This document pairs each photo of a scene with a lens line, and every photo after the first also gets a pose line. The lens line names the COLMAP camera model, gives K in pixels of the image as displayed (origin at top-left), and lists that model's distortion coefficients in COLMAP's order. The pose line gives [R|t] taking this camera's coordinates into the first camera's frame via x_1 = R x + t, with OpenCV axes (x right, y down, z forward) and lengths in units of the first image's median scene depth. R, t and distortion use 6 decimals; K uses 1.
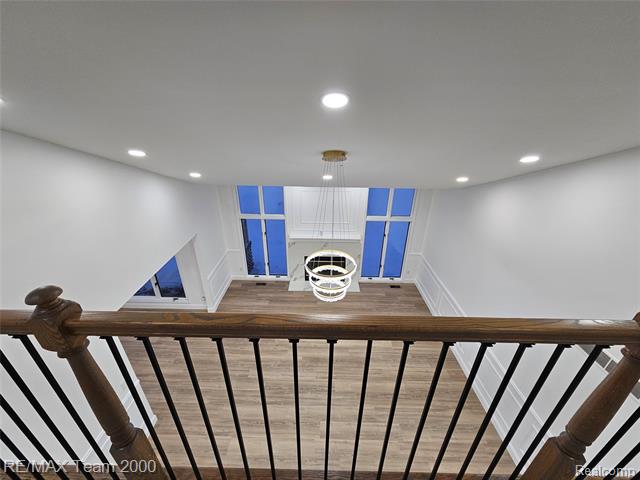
lens RADIAL K [[261.7, 0, 319.2], [0, 261.7, 241.8], [0, 0, 1]] dist [-0.000793, 0.000408]
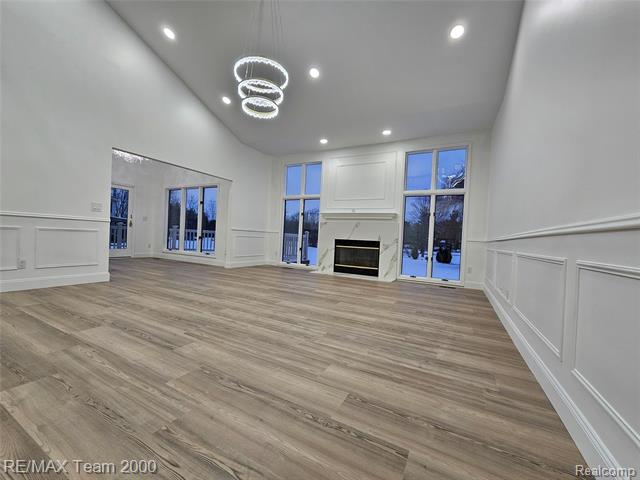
lens RADIAL K [[261.7, 0, 319.2], [0, 261.7, 241.8], [0, 0, 1]] dist [-0.000793, 0.000408]
pose [[0.886451, 0.037407, -0.461309, 0.330345], [-0.240056, 0.889333, -0.389178, 0.451834], [0.395699, 0.455727, 0.797330, 0.274674]]
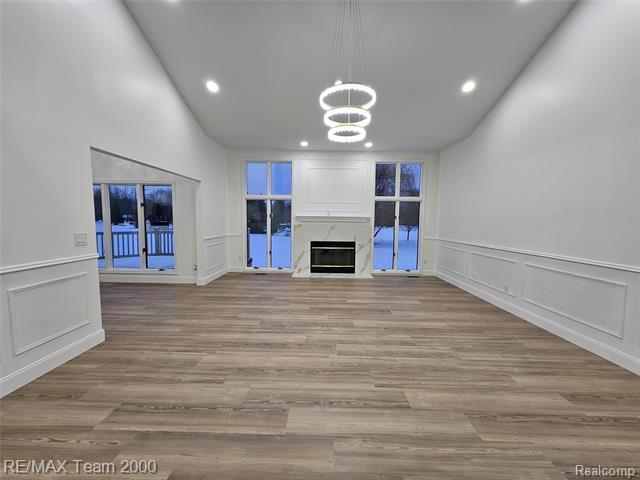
lens RADIAL K [[261.7, 0, 319.2], [0, 261.7, 241.8], [0, 0, 1]] dist [-0.000793, 0.000408]
pose [[0.999992, 0.001896, -0.003423, -0.023808], [-0.003034, 0.928194, -0.372085, 0.421638], [0.002472, 0.372093, 0.928192, 0.153583]]
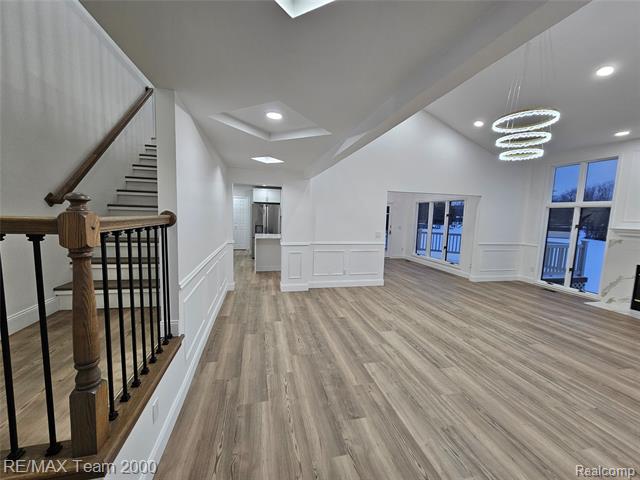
lens RADIAL K [[261.7, 0, 319.2], [0, 261.7, 241.8], [0, 0, 1]] dist [-0.000793, 0.000408]
pose [[0.240333, 0.097157, -0.965816, 0.397394], [-0.458711, 0.888240, -0.024792, 0.404853], [0.855467, 0.448989, 0.258040, 0.134803]]
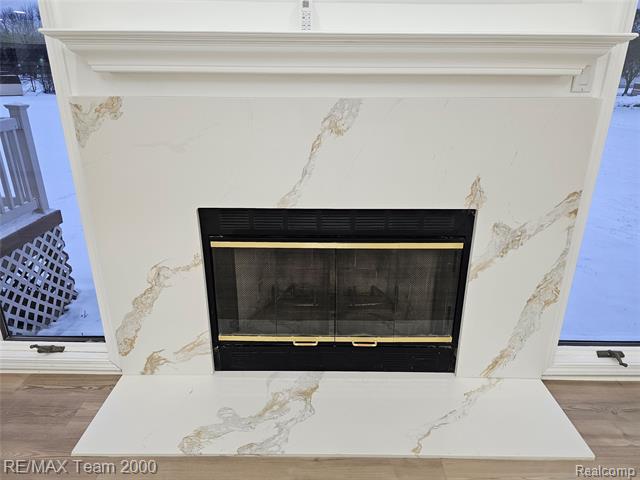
lens RADIAL K [[434.3, 0, 320.0], [0, 434.3, 240.0], [0, 0, 1]] dist [0.002797, 0.001097]
pose [[0.999967, -0.008068, 0.001313, 0.013438], [0.008150, 0.996359, -0.084872, 0.099868], [-0.000623, 0.084880, 0.996391, 0.798578]]
